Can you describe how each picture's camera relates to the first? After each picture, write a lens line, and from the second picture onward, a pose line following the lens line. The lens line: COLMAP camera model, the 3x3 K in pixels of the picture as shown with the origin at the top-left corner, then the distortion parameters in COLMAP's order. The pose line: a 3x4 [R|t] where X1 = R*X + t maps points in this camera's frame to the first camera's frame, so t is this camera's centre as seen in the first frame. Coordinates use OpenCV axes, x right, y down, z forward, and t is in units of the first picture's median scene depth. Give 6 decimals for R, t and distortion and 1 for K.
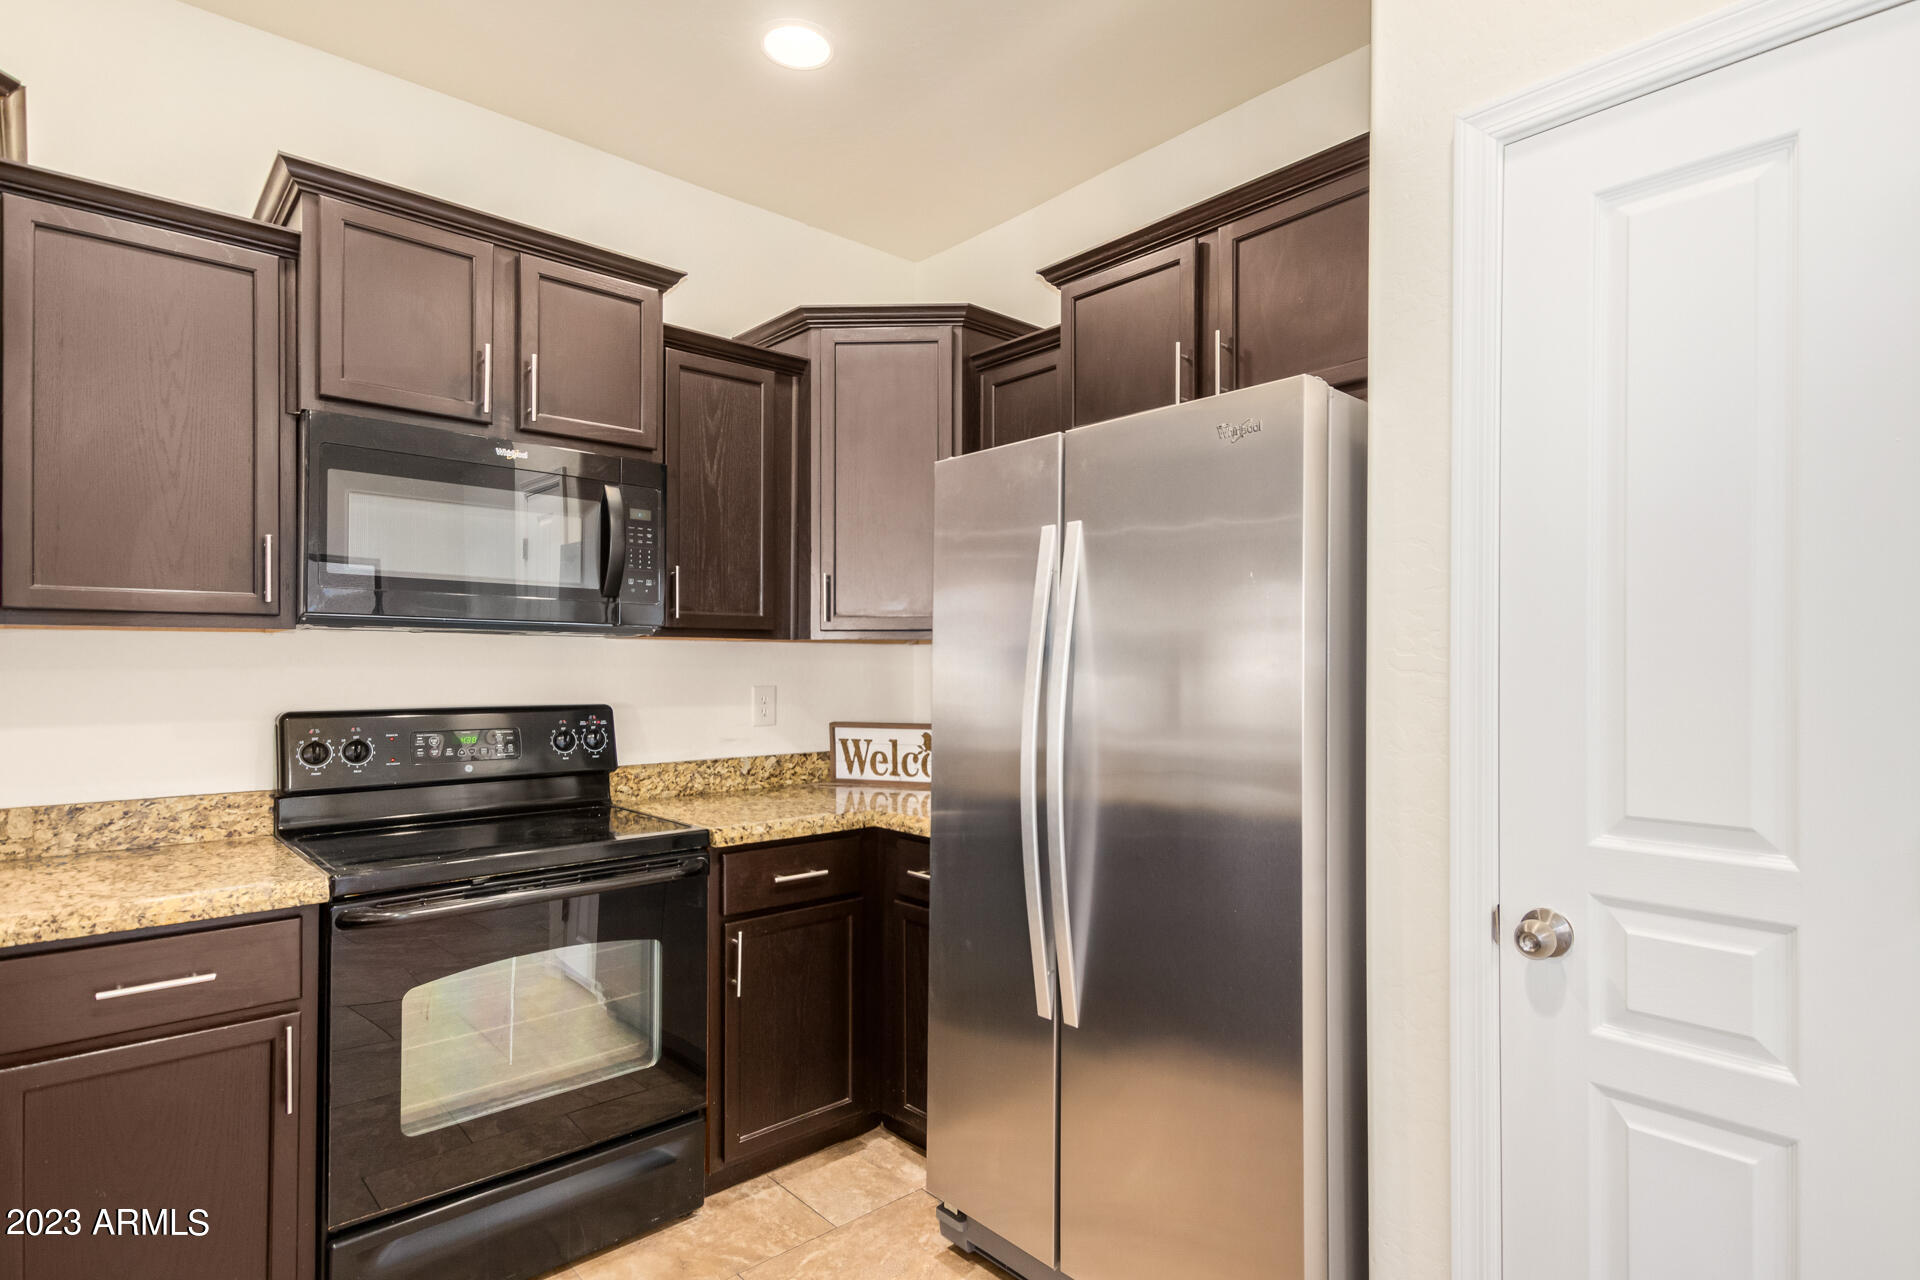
lens RADIAL K [[986.5, 0, 986.4], [0, 986.5, 662.7], [0, 0, 1]] dist [0.024981, -0.010981]
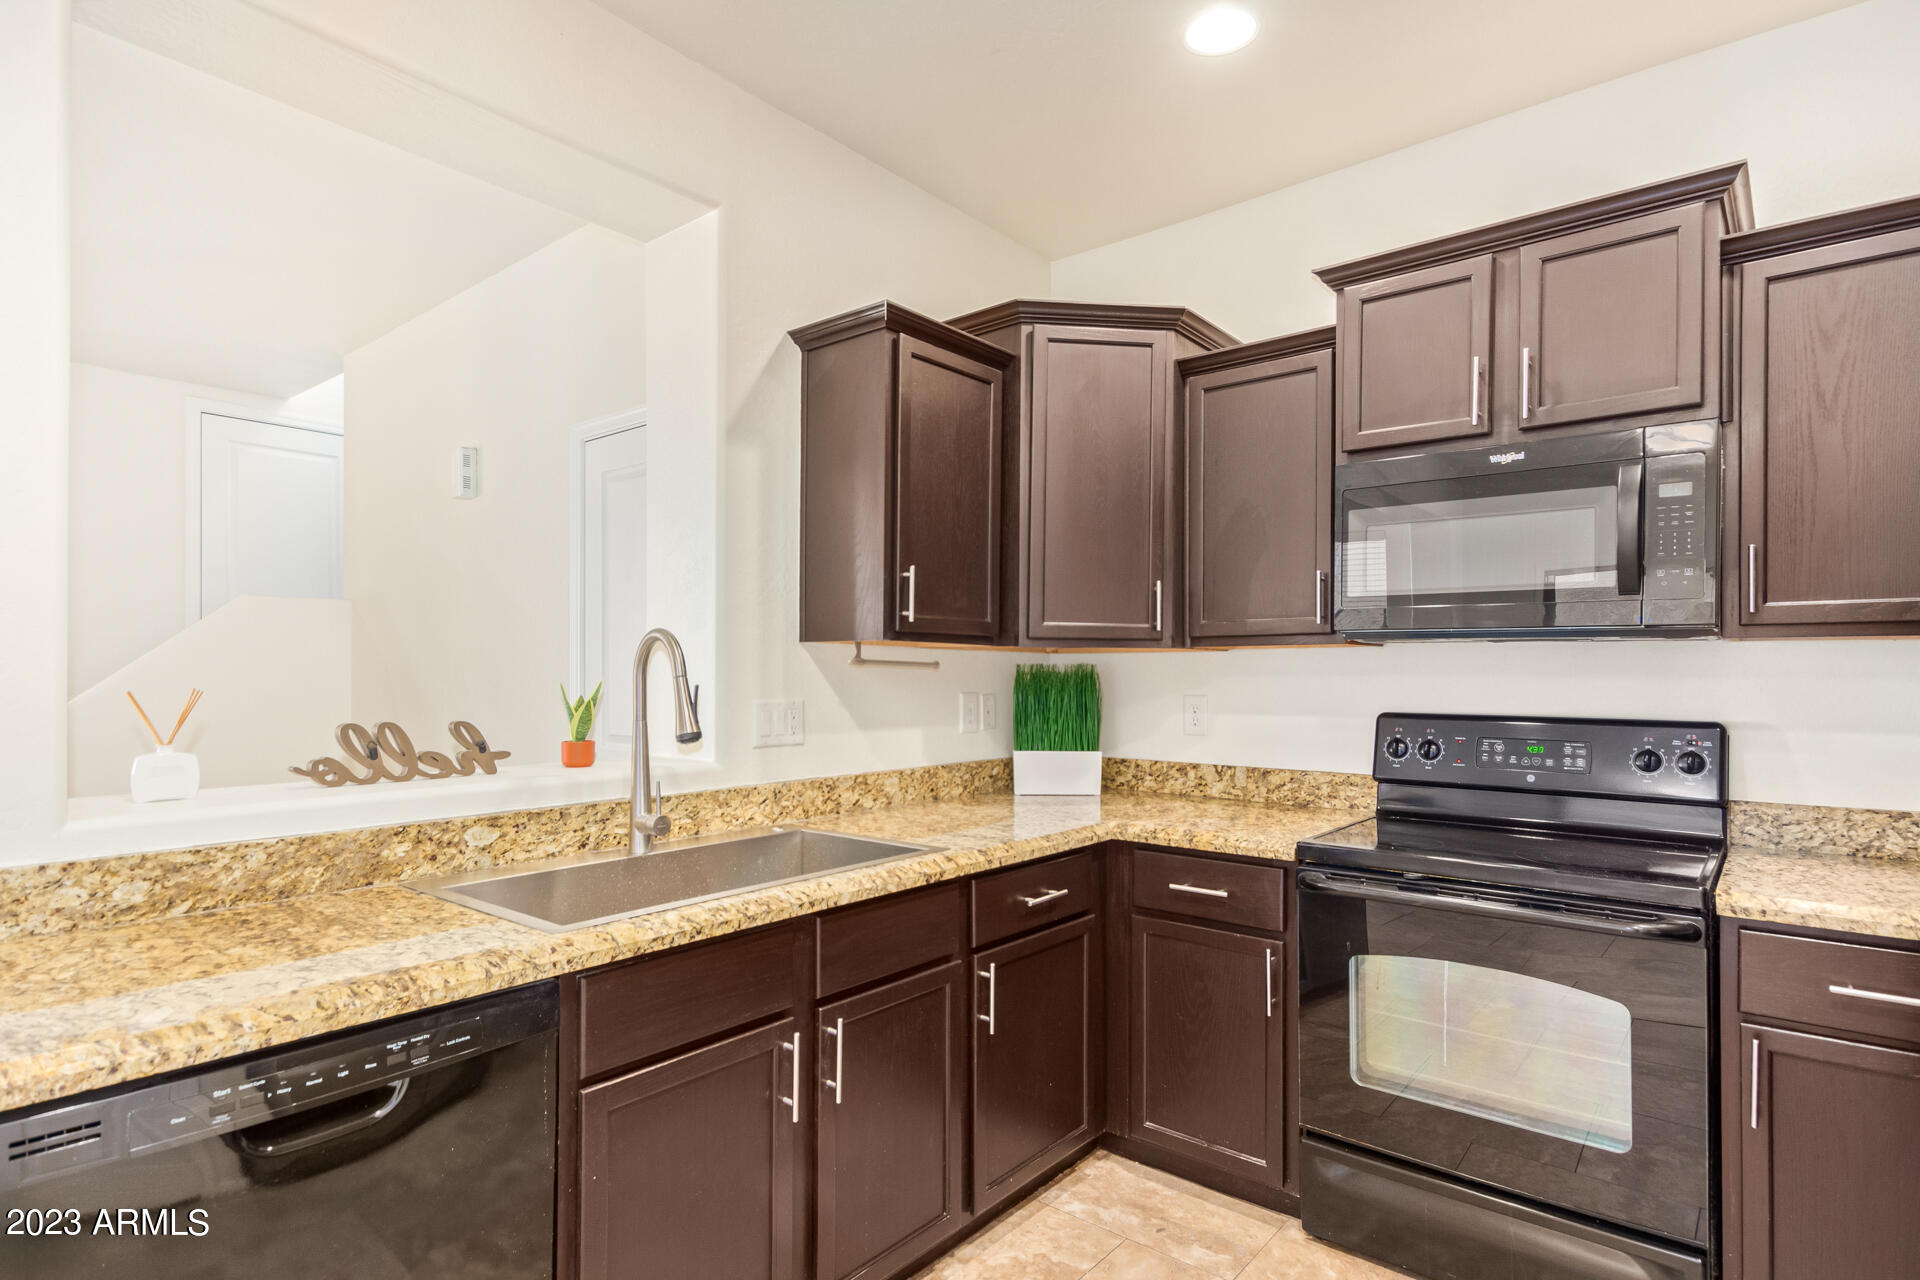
lens RADIAL K [[995.5, 0, 979.6], [0, 995.5, 669.9], [0, 0, 1]] dist [0.025499, -0.009781]
pose [[0.143205, -0.001595, -0.989692, 0.409523], [-0.000403, 0.999999, -0.001670, 0.000543], [0.989693, 0.000638, 0.143204, 0.328643]]
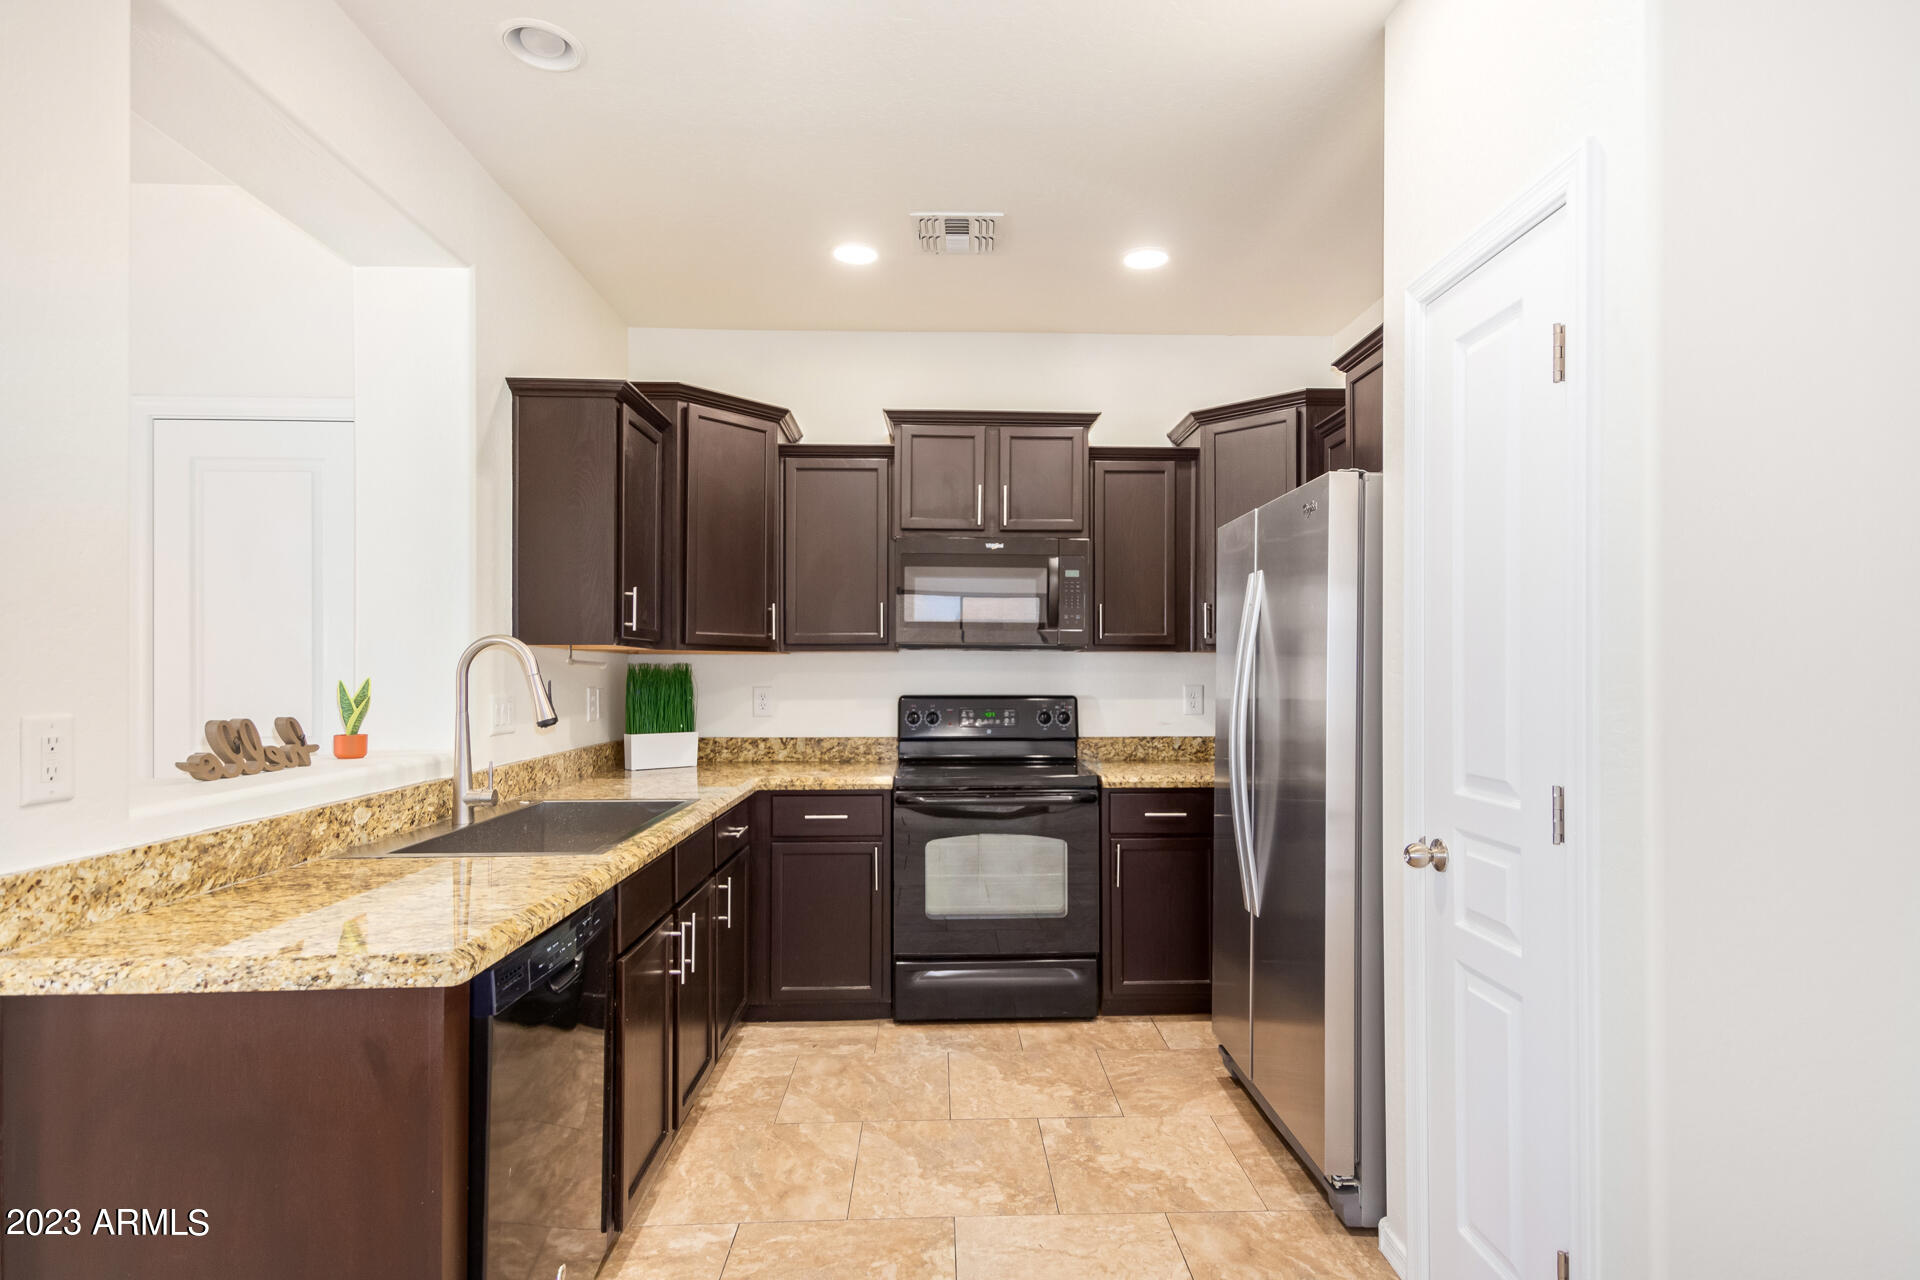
lens RADIAL K [[995.5, 0, 979.6], [0, 995.5, 669.9], [0, 0, 1]] dist [0.025499, -0.009781]
pose [[0.763402, -0.001209, -0.645923, 0.584374], [0.002608, 0.999996, 0.001210, 0.000412], [0.645919, -0.002608, 0.763402, -0.312867]]
